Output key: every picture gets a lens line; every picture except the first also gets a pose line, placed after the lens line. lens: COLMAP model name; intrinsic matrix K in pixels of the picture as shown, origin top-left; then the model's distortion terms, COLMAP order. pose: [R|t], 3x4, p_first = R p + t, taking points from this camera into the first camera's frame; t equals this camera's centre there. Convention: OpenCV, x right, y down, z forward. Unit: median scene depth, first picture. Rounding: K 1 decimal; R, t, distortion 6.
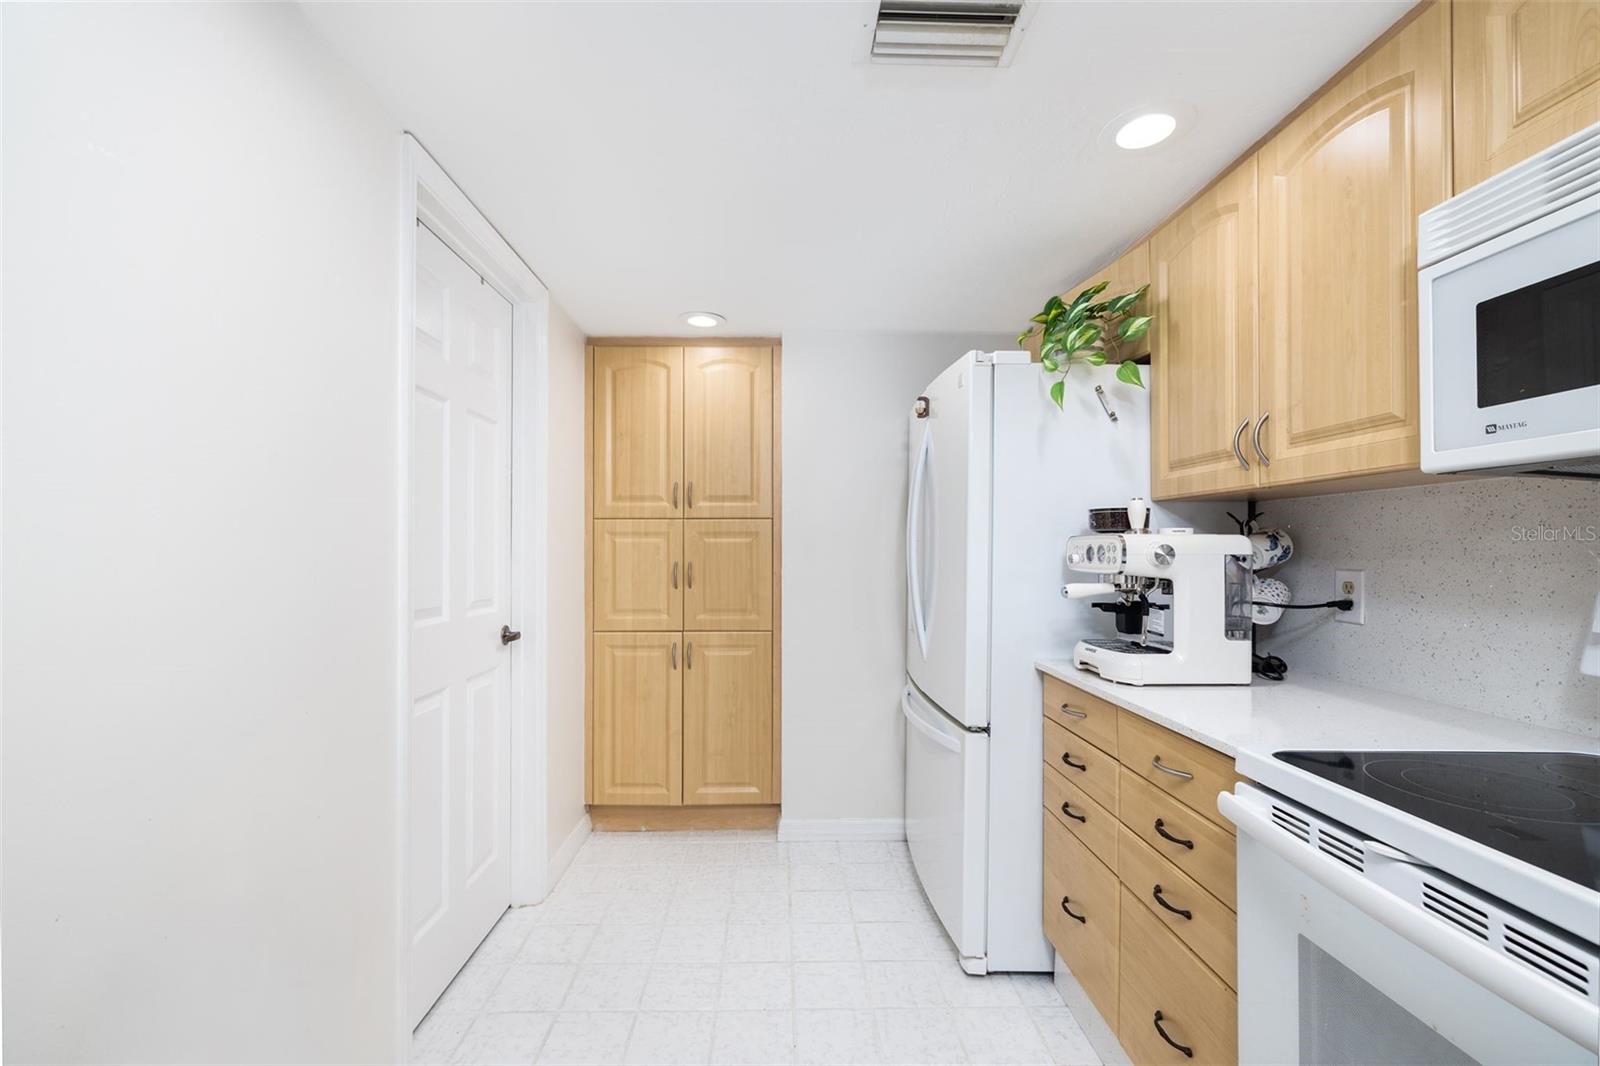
lens RADIAL K [[672.1, 0, 788.3], [0, 672.1, 546.3], [0, 0, 1]] dist [-0.000518, -0.000211]
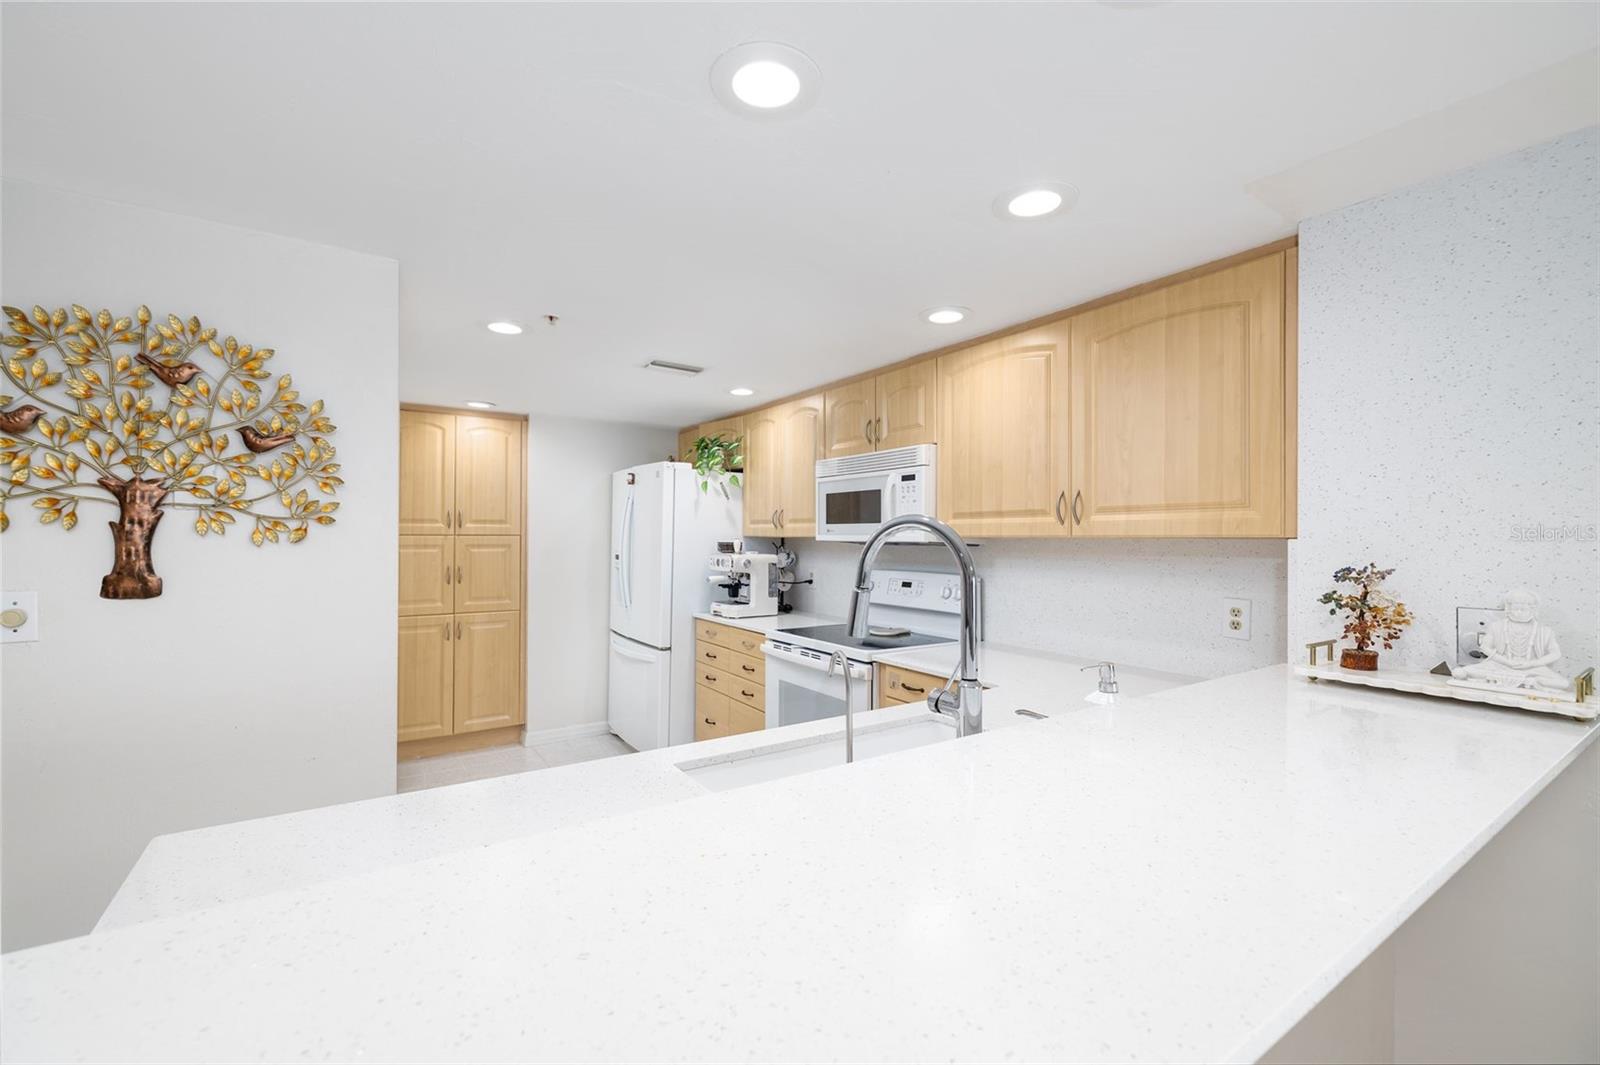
lens RADIAL K [[678.1, 0, 803.3], [0, 678.1, 532.6], [0, 0, 1]] dist [0.000742, 0.000172]
pose [[0.836157, 0.008505, 0.548424, -0.530085], [-0.009455, 0.999955, -0.001091, -0.084628], [-0.548408, -0.004273, 0.836200, -0.999055]]
